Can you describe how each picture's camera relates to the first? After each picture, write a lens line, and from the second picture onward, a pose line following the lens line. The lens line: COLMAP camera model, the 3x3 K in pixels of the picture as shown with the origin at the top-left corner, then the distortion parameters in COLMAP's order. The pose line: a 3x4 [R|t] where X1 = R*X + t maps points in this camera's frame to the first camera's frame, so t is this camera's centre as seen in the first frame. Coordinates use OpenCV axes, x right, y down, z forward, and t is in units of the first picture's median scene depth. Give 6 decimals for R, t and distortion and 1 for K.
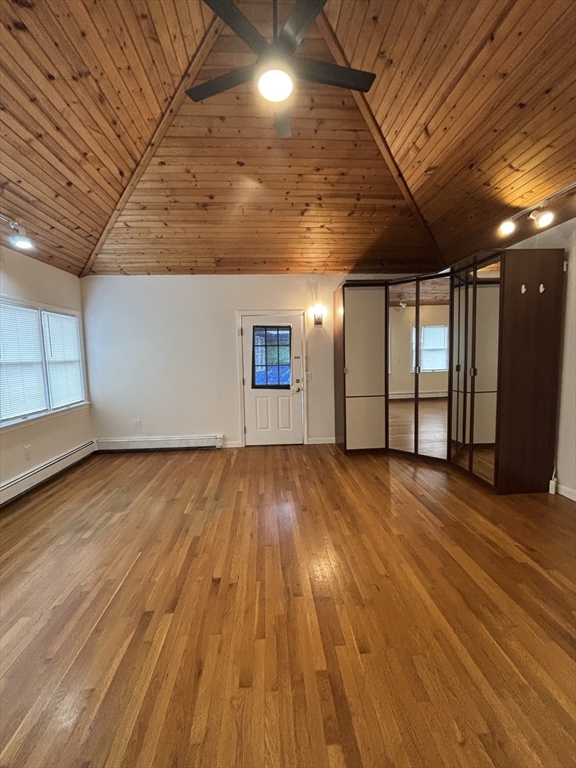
lens RADIAL K [[311.9, 0, 287.6], [0, 311.9, 381.6], [0, 0, 1]] dist [-0.001116, -0.000842]
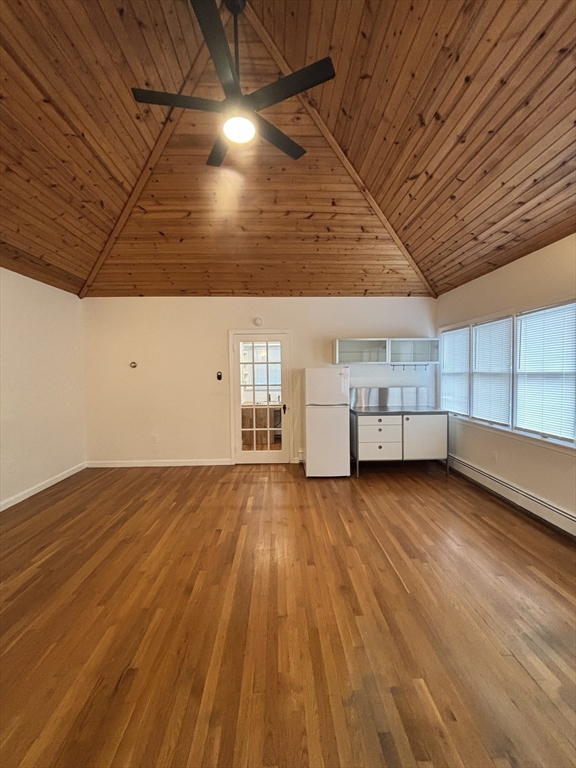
lens RADIAL K [[311.9, 0, 287.6], [0, 311.9, 381.6], [0, 0, 1]] dist [-0.001116, -0.000842]
pose [[-0.998383, 0.033714, 0.045758, -0.108742], [0.039194, 0.991418, 0.124716, -0.096437], [-0.041161, 0.126308, -0.991137, 1.041876]]
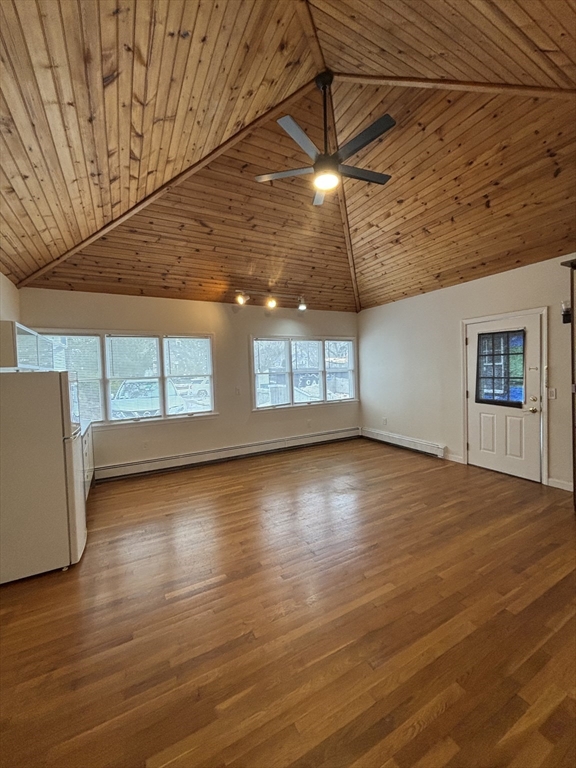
lens RADIAL K [[311.9, 0, 287.6], [0, 311.9, 381.6], [0, 0, 1]] dist [-0.001116, -0.000842]
pose [[0.410062, 0.042090, -0.911086, 0.580260], [-0.060951, 0.997966, 0.018671, -0.026984], [0.910019, 0.047875, 0.411794, 0.141236]]
